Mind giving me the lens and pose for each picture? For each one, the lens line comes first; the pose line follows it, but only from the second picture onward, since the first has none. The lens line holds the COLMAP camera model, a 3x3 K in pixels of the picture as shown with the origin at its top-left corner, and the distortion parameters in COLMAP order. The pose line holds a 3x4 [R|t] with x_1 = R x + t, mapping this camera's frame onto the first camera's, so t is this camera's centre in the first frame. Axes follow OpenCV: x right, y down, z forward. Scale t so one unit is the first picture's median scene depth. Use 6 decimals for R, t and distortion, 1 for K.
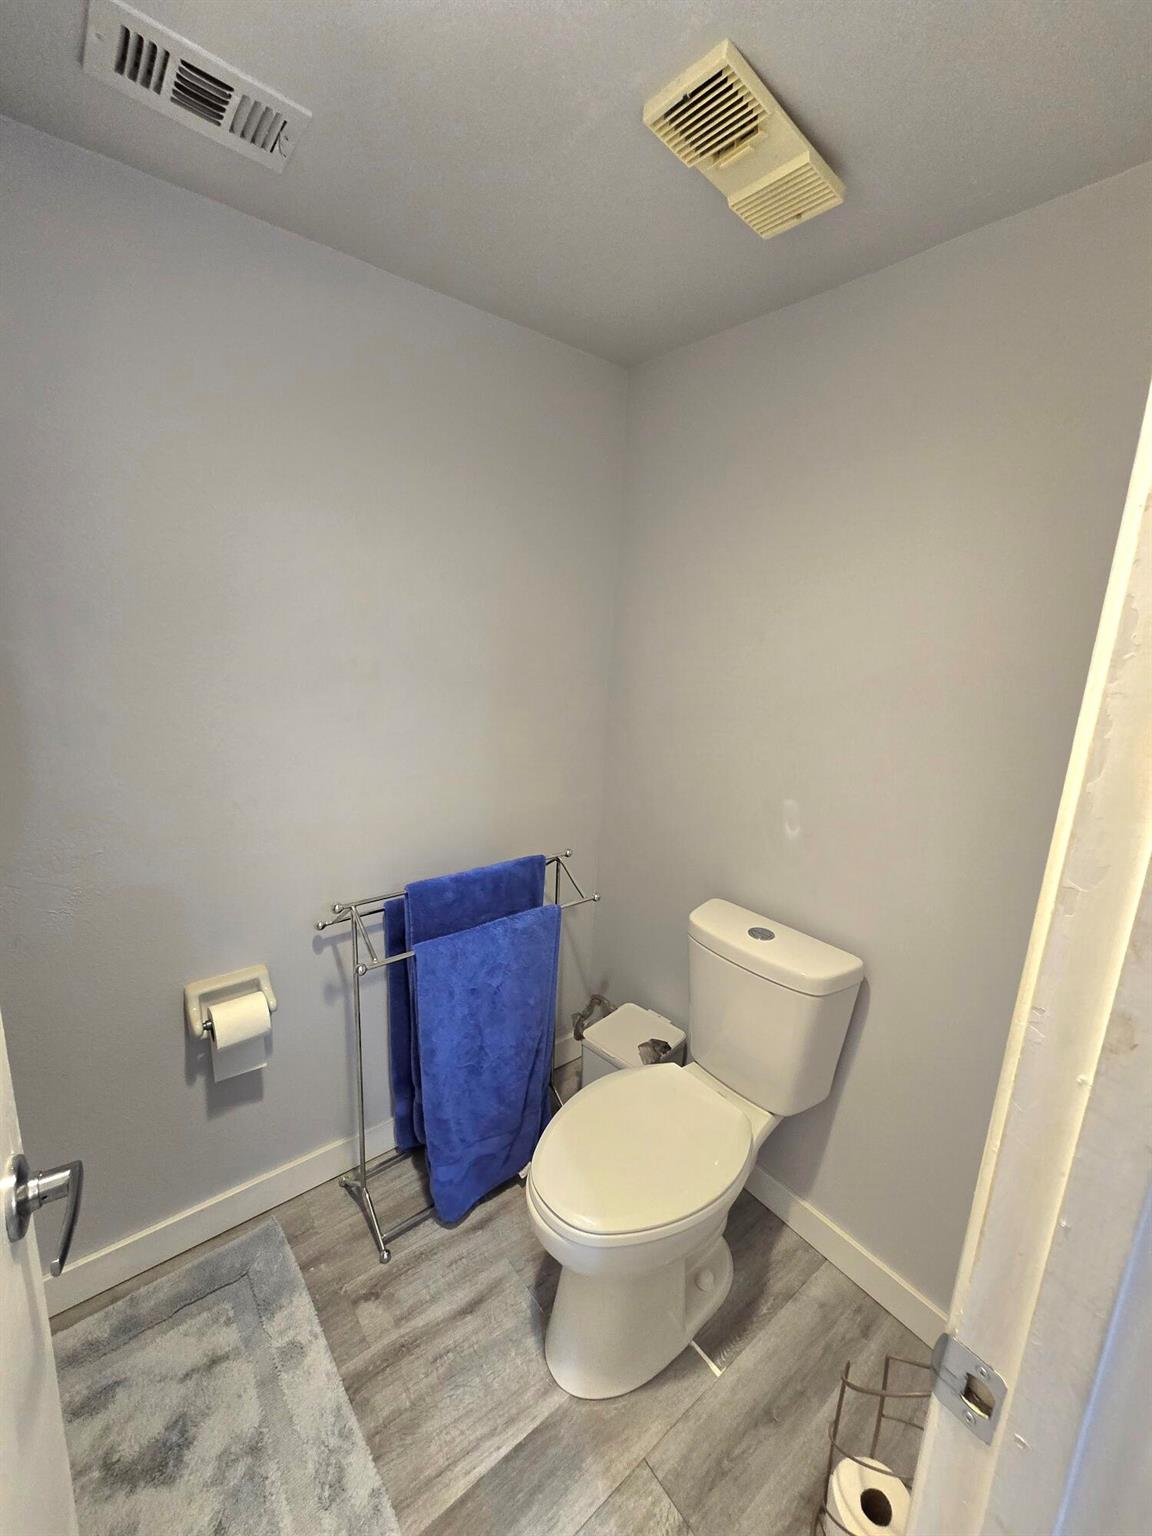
lens RADIAL K [[628.8, 0, 578.6], [0, 628.8, 771.6], [0, 0, 1]] dist [-0.003075, 0.002057]
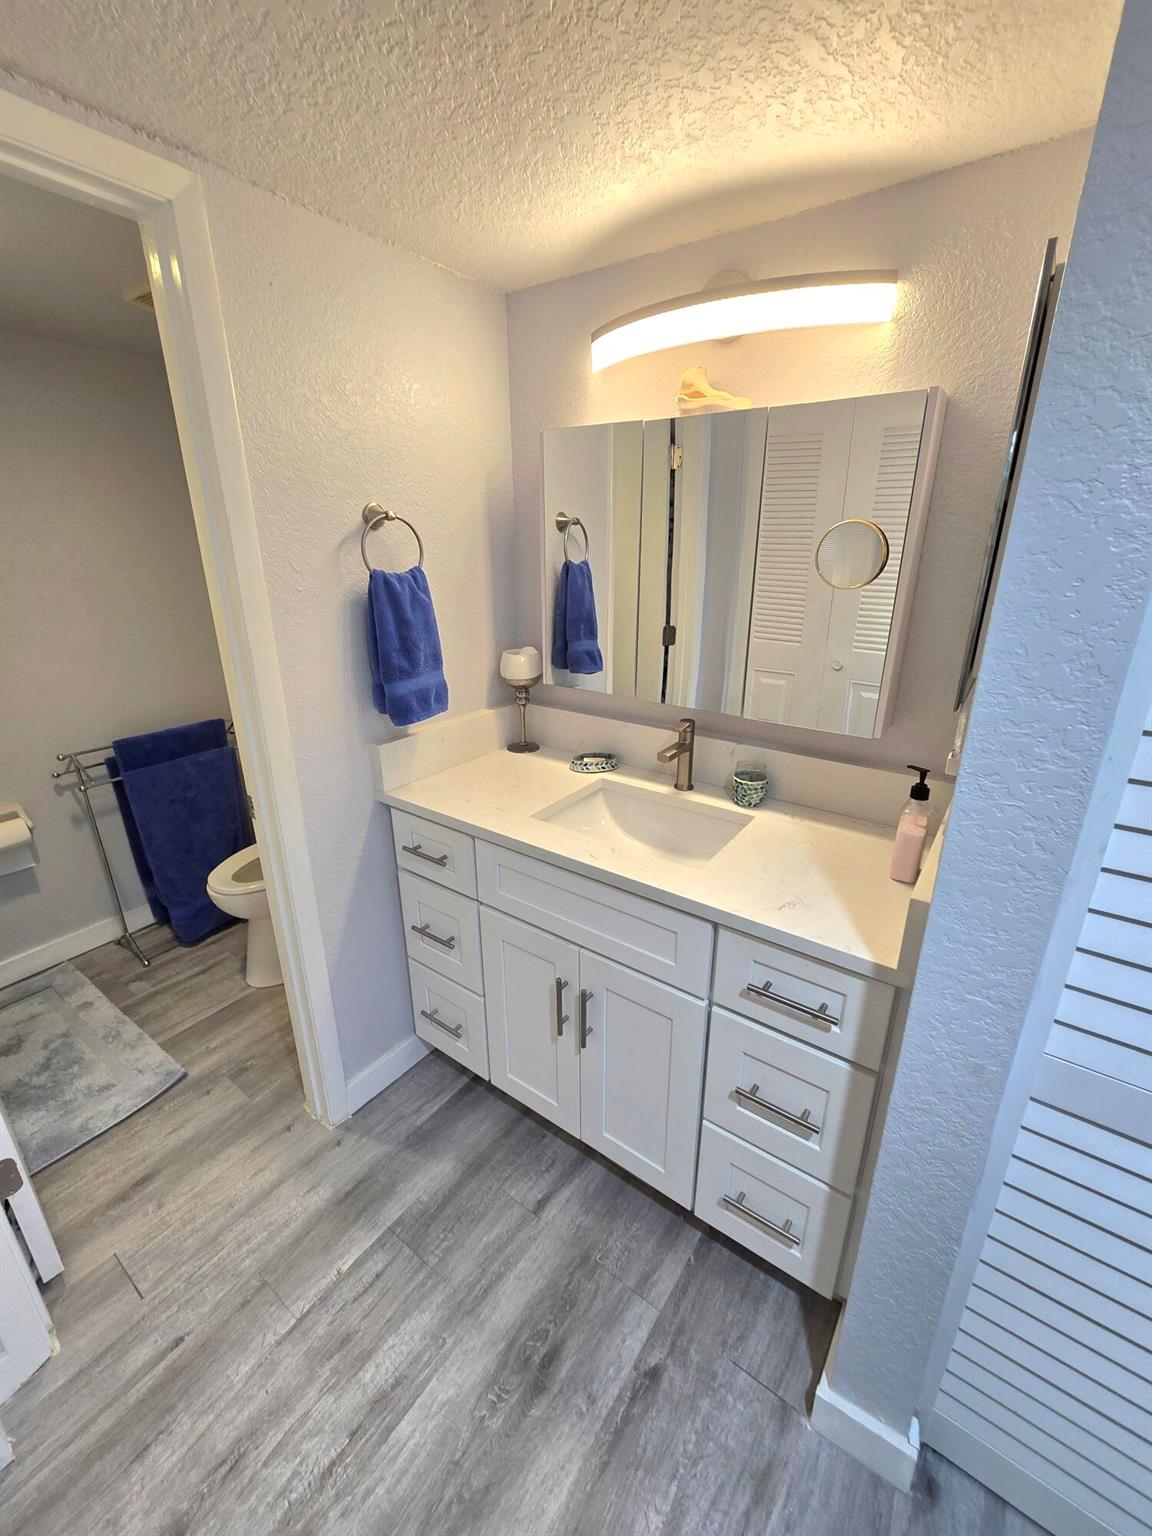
lens RADIAL K [[628.8, 0, 579.7], [0, 628.8, 763.0], [0, 0, 1]] dist [-0.003075, 0.002057]
pose [[0.961020, -0.142826, 0.236729, 0.470960], [0.110628, 0.983348, 0.144182, 0.134919], [-0.253380, -0.112373, 0.960818, -0.817730]]
